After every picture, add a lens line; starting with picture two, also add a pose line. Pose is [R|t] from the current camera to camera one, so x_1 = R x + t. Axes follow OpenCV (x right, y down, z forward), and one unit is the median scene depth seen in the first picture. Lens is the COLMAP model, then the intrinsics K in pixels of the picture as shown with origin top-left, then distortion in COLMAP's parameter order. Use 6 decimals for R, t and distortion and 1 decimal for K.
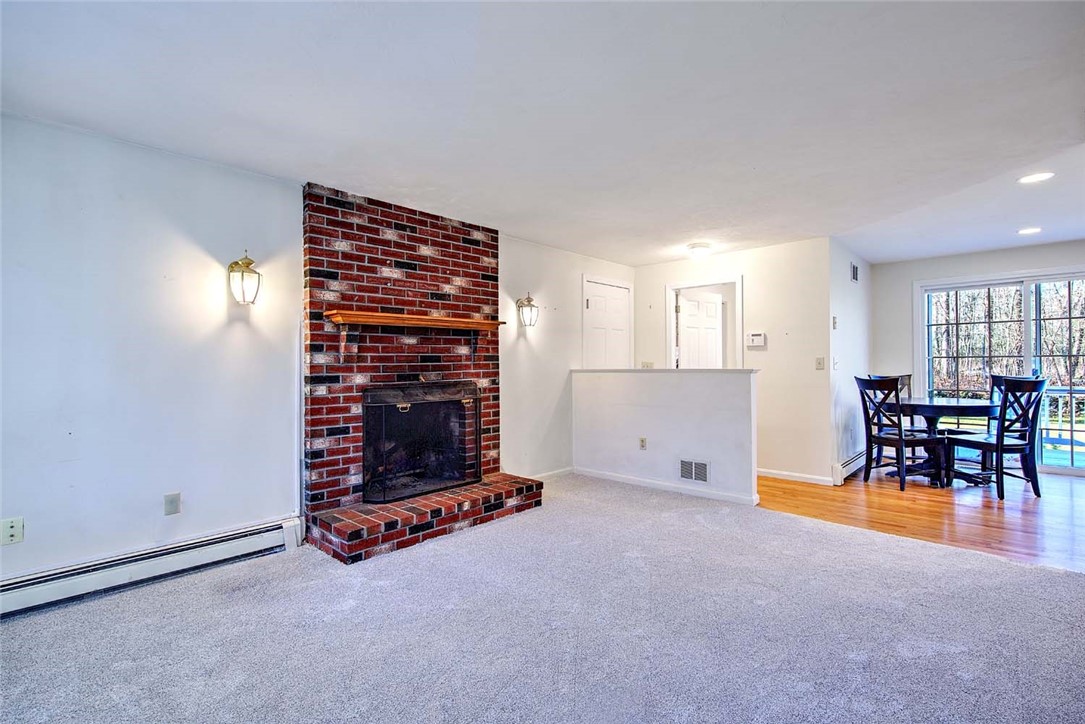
lens RADIAL K [[513.1, 0, 542.5], [0, 513.1, 362.0], [0, 0, 1]] dist [0.000800, 0.000135]
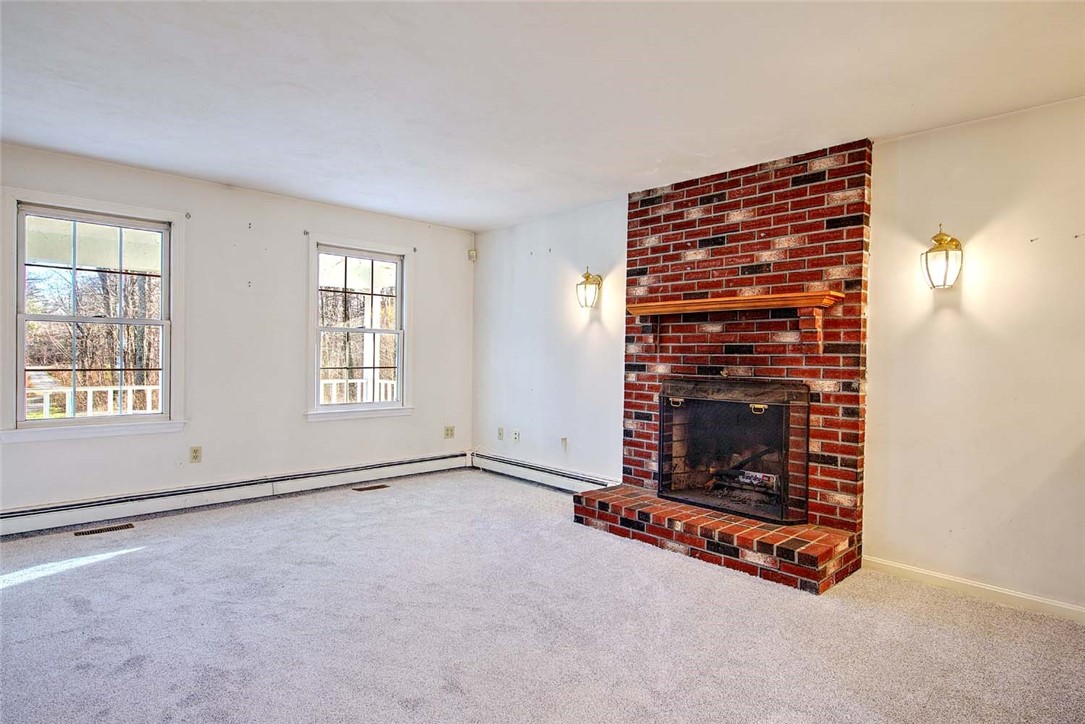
lens RADIAL K [[590.2, 0, 542.5], [0, 590.2, 362.0], [0, 0, 1]] dist [0.001935, 0.000144]
pose [[-0.072345, 0.021162, -0.997155, 0.772596], [-0.010969, 0.999698, 0.022012, -0.003367], [0.997319, 0.012530, -0.072091, 0.803101]]
